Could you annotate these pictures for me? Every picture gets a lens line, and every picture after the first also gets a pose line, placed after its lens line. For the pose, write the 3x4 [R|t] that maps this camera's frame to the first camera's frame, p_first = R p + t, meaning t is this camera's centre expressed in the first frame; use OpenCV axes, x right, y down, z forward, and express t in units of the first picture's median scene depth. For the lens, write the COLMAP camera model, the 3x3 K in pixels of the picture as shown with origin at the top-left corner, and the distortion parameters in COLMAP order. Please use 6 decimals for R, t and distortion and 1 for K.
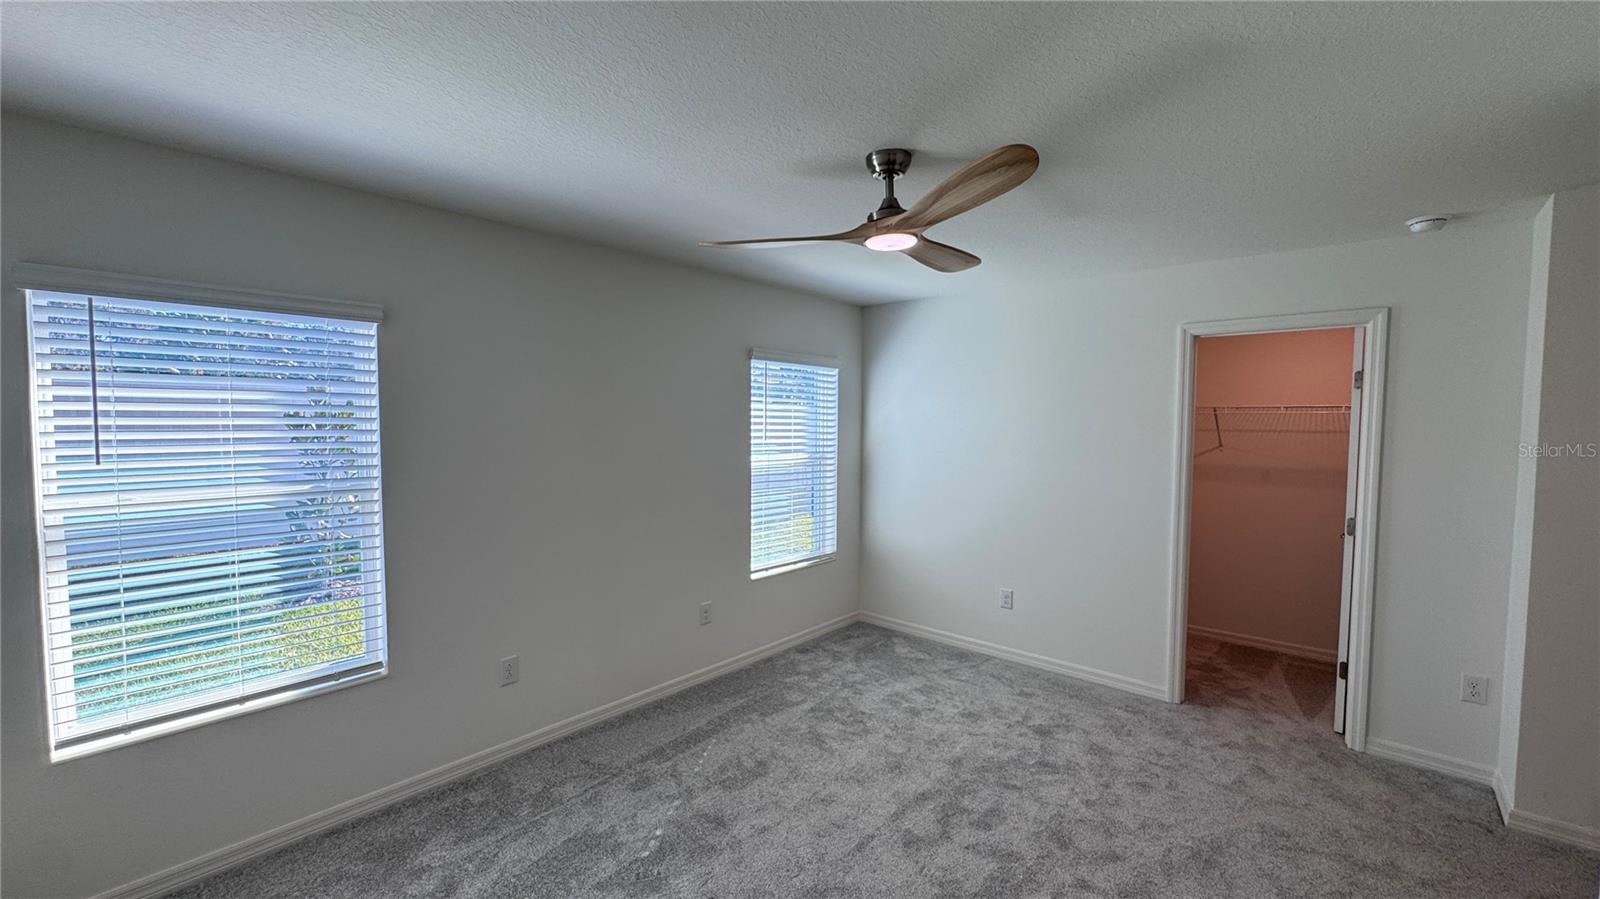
lens RADIAL K [[638.4, 0, 798.3], [0, 638.4, 452.7], [0, 0, 1]] dist [-0.003063, -0.000328]
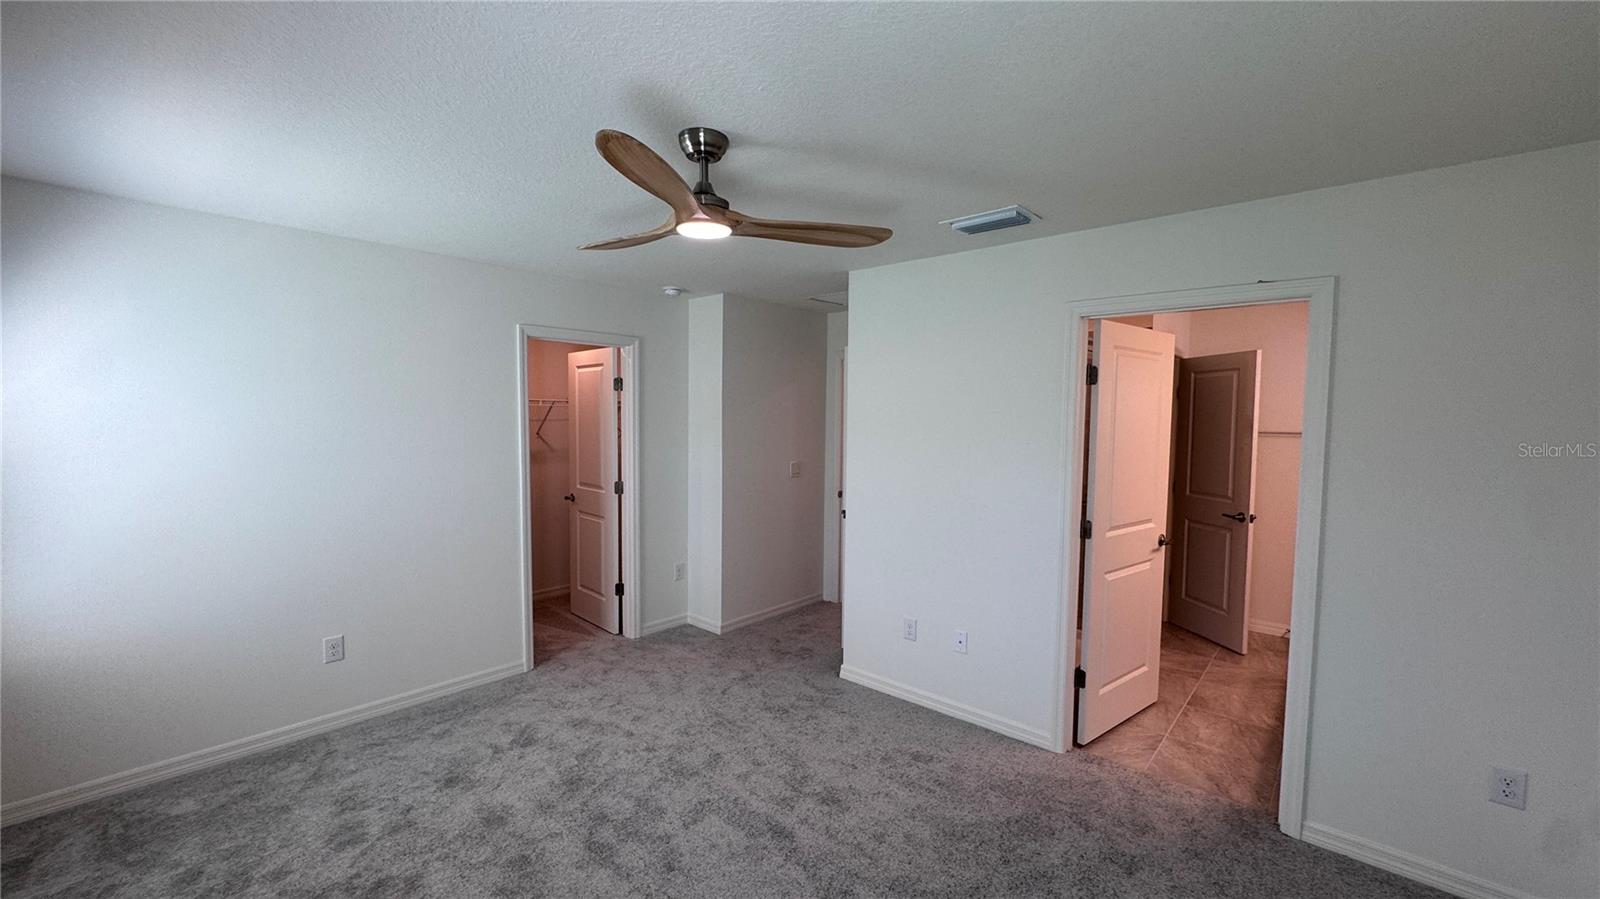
lens RADIAL K [[638.4, 0, 798.3], [0, 638.4, 452.7], [0, 0, 1]] dist [-0.003063, -0.000328]
pose [[0.005478, -0.067983, 0.997671, -0.543943], [0.042525, 0.996800, 0.067690, -0.040878], [-0.999080, 0.042055, 0.008351, 0.579840]]
